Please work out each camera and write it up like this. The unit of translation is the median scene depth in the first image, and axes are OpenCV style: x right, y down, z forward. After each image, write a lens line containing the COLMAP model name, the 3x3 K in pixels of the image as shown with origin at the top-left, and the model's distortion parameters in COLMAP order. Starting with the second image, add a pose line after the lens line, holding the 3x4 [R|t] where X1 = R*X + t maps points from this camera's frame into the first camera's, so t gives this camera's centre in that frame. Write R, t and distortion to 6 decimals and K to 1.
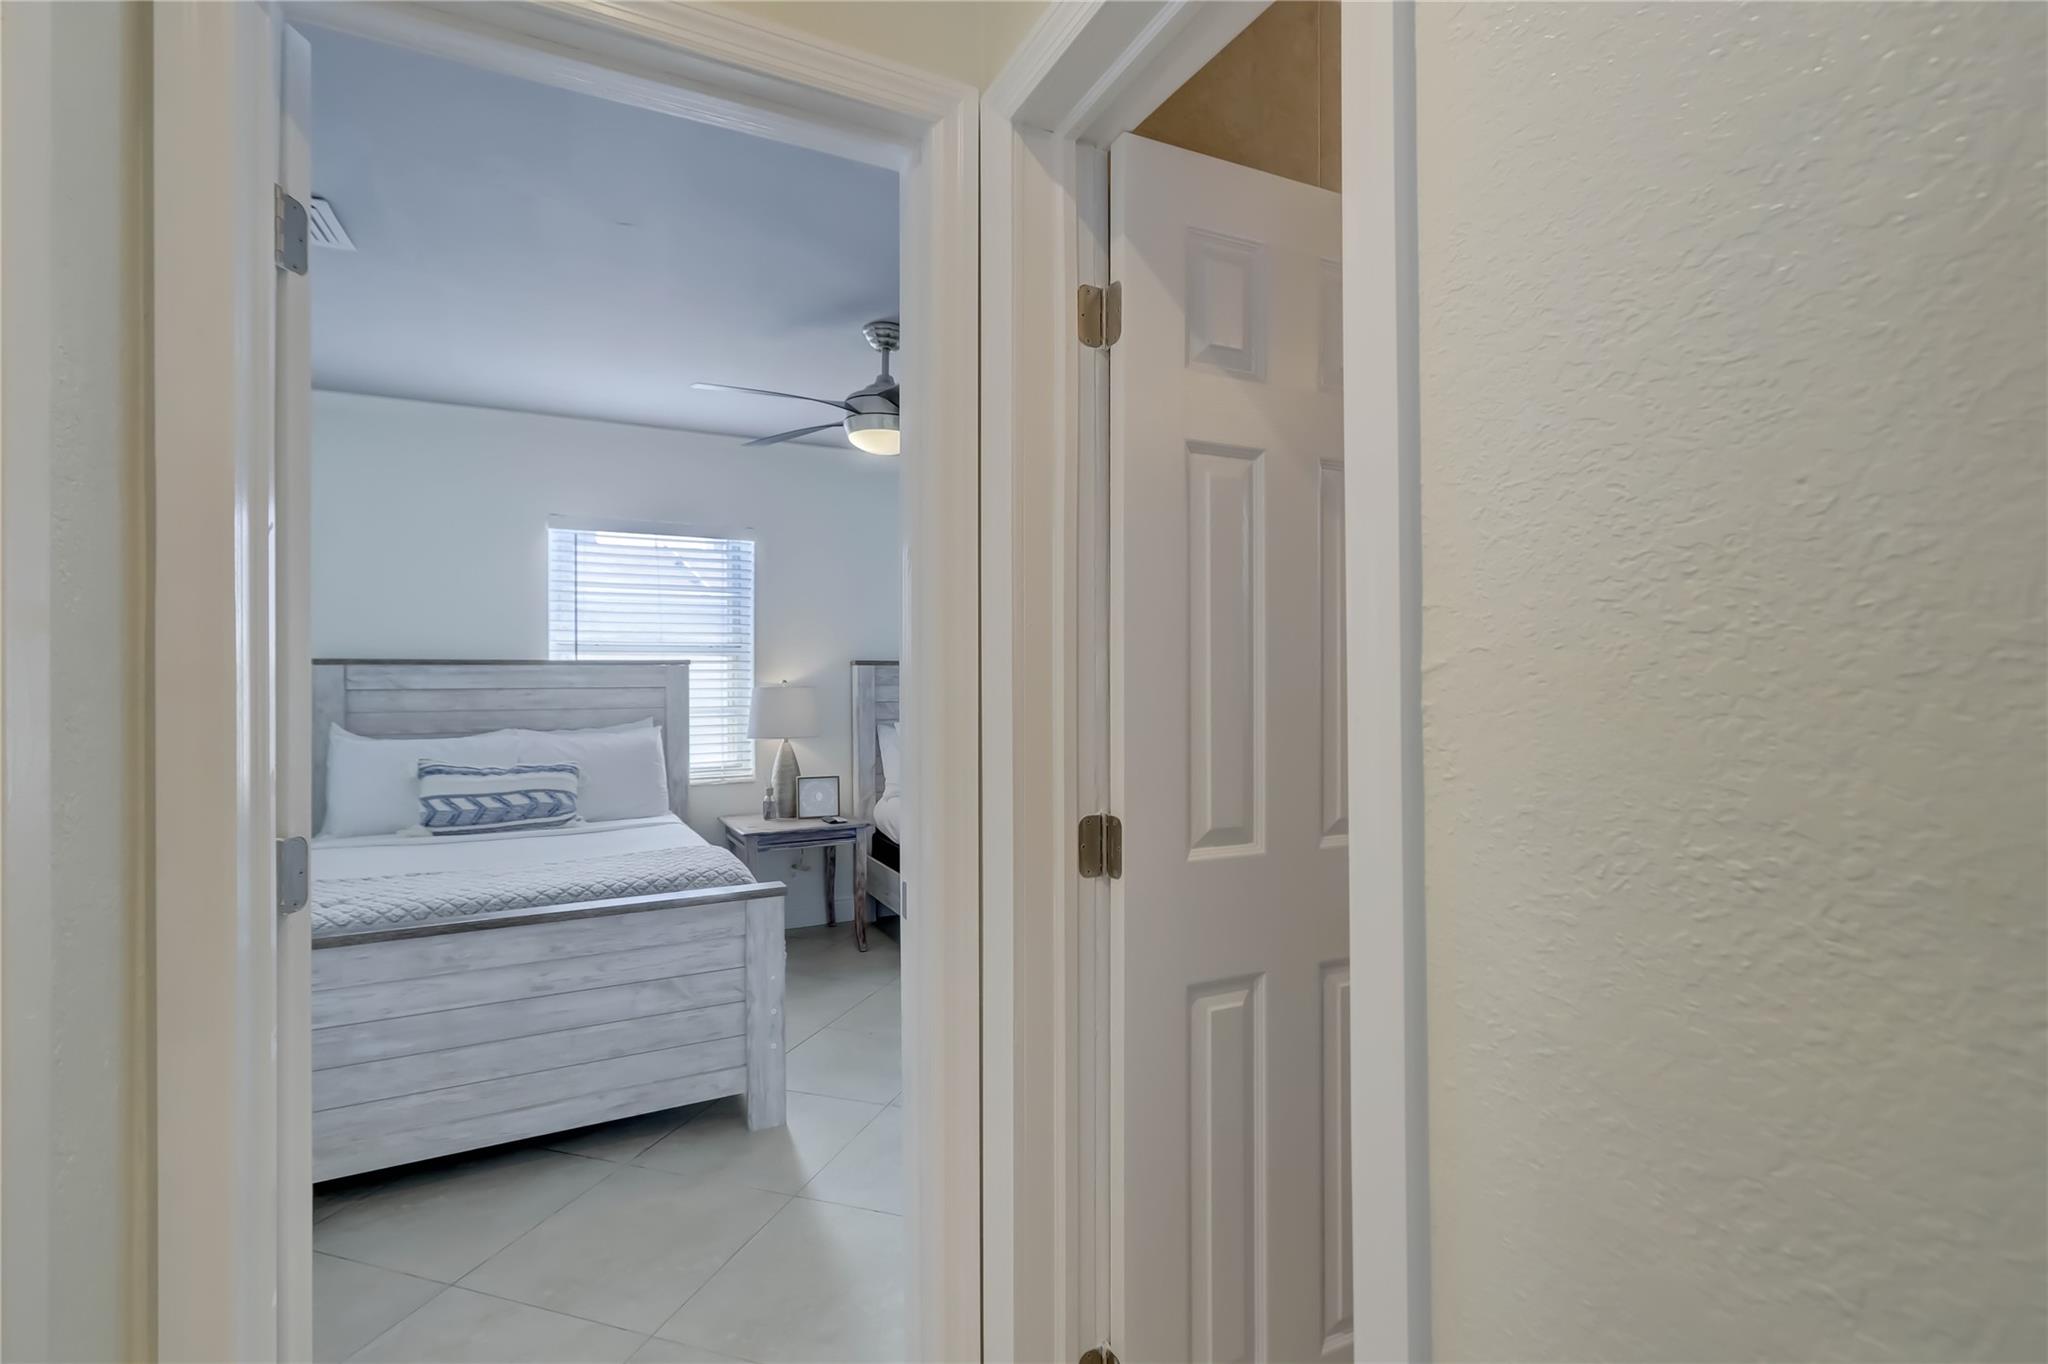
lens RADIAL K [[938.9, 0, 1030.0], [0, 938.9, 673.6], [0, 0, 1]] dist [-0.002224, -0.000059]
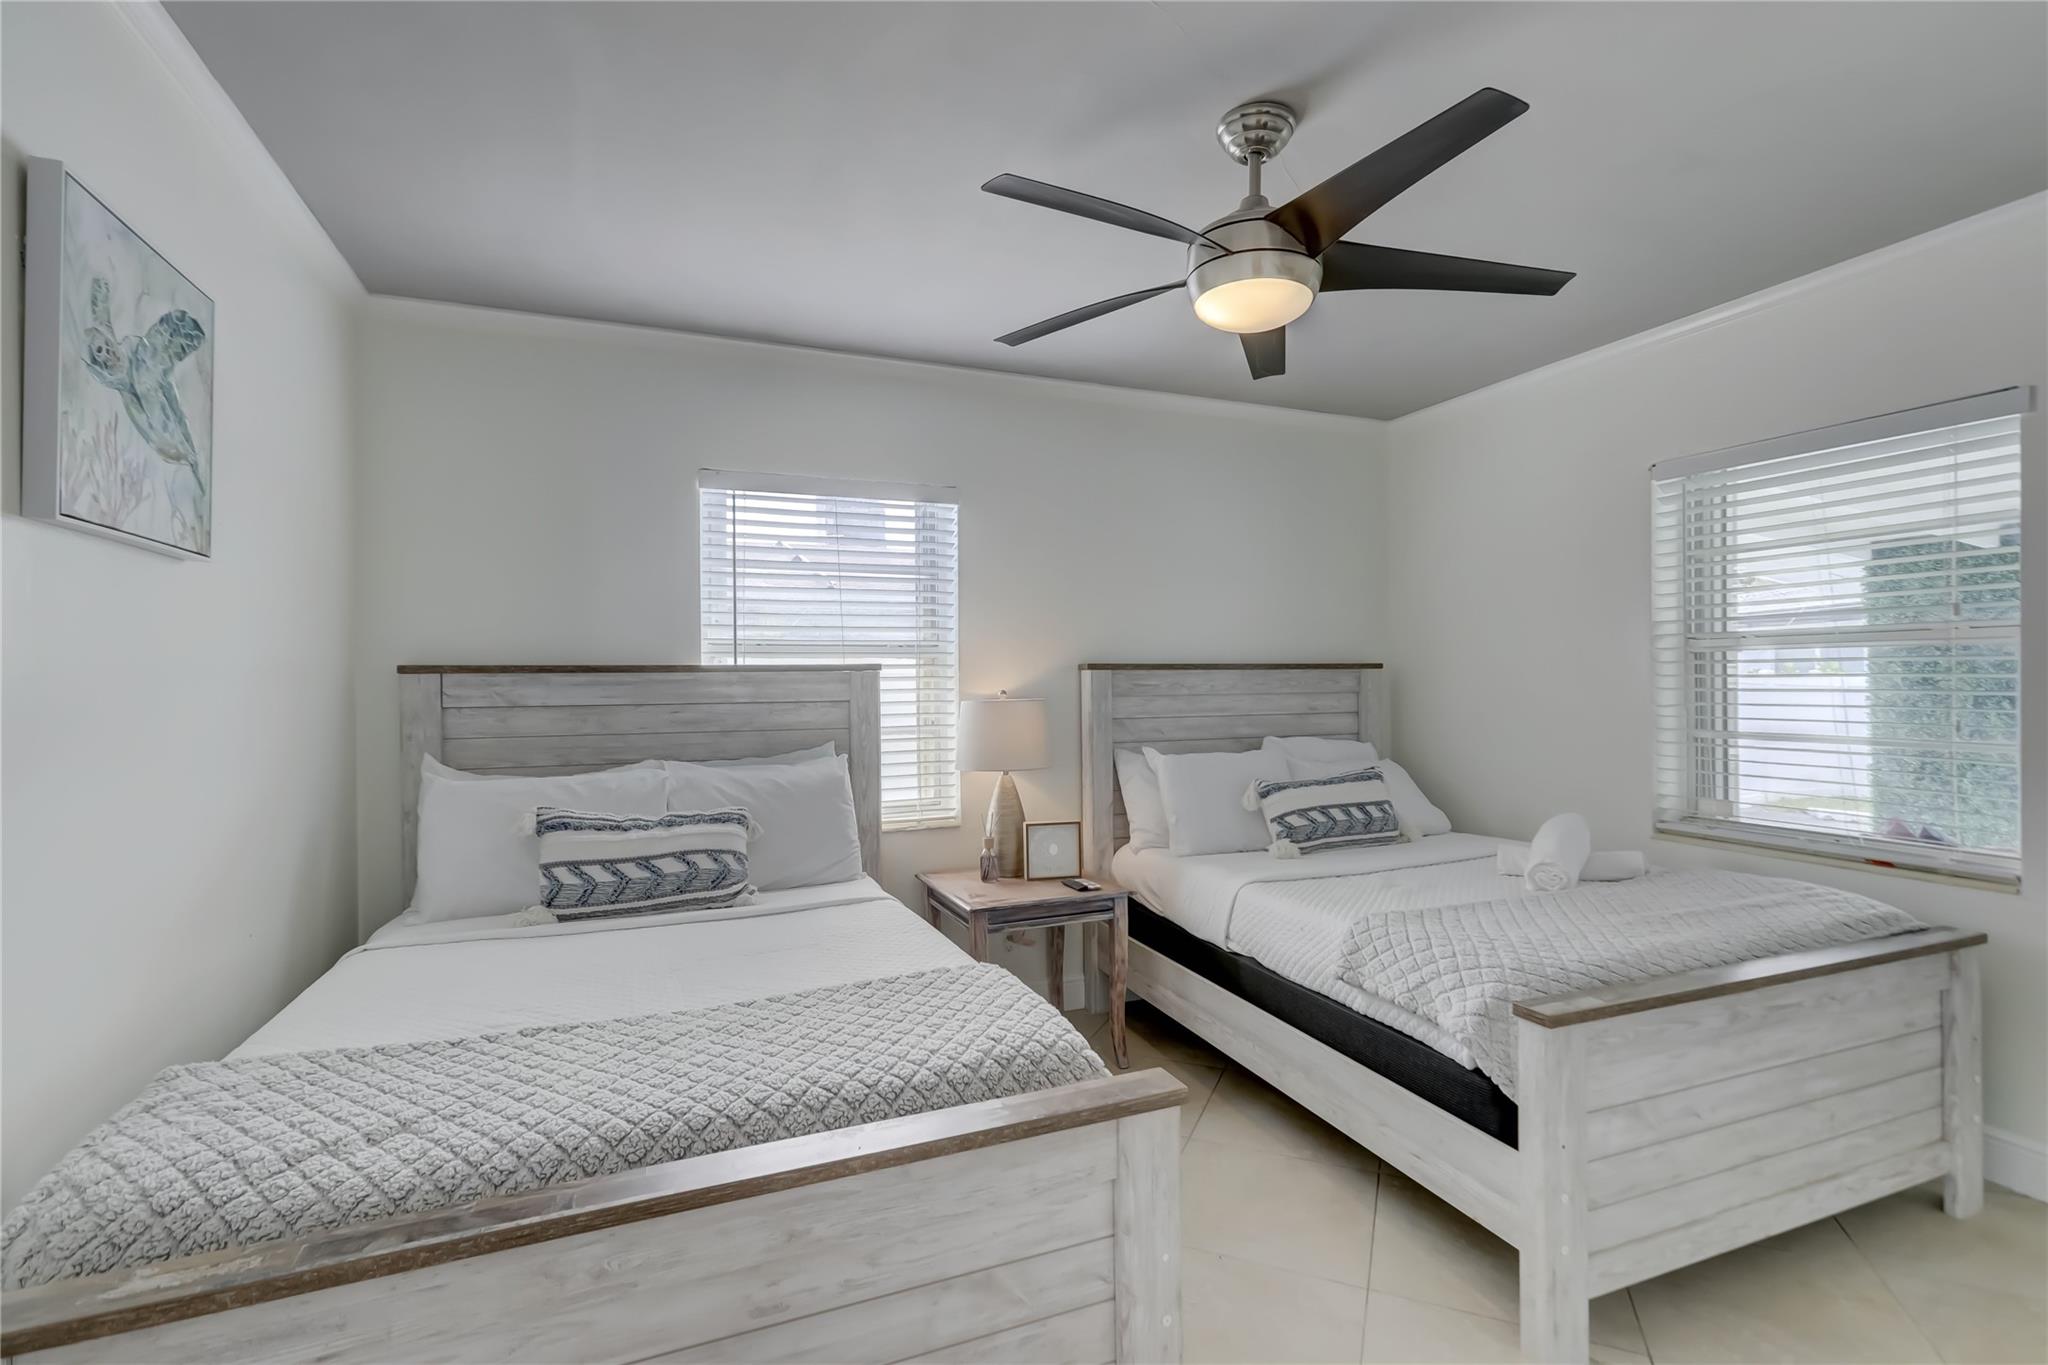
lens RADIAL K [[938.9, 0, 1019.8], [0, 938.9, 684.0], [0, 0, 1]] dist [-0.002224, -0.000059]
pose [[0.994931, -0.003420, -0.100501, -0.195396], [0.004478, 0.999937, 0.010300, -0.006505], [0.100460, -0.010698, 0.994884, 0.299033]]
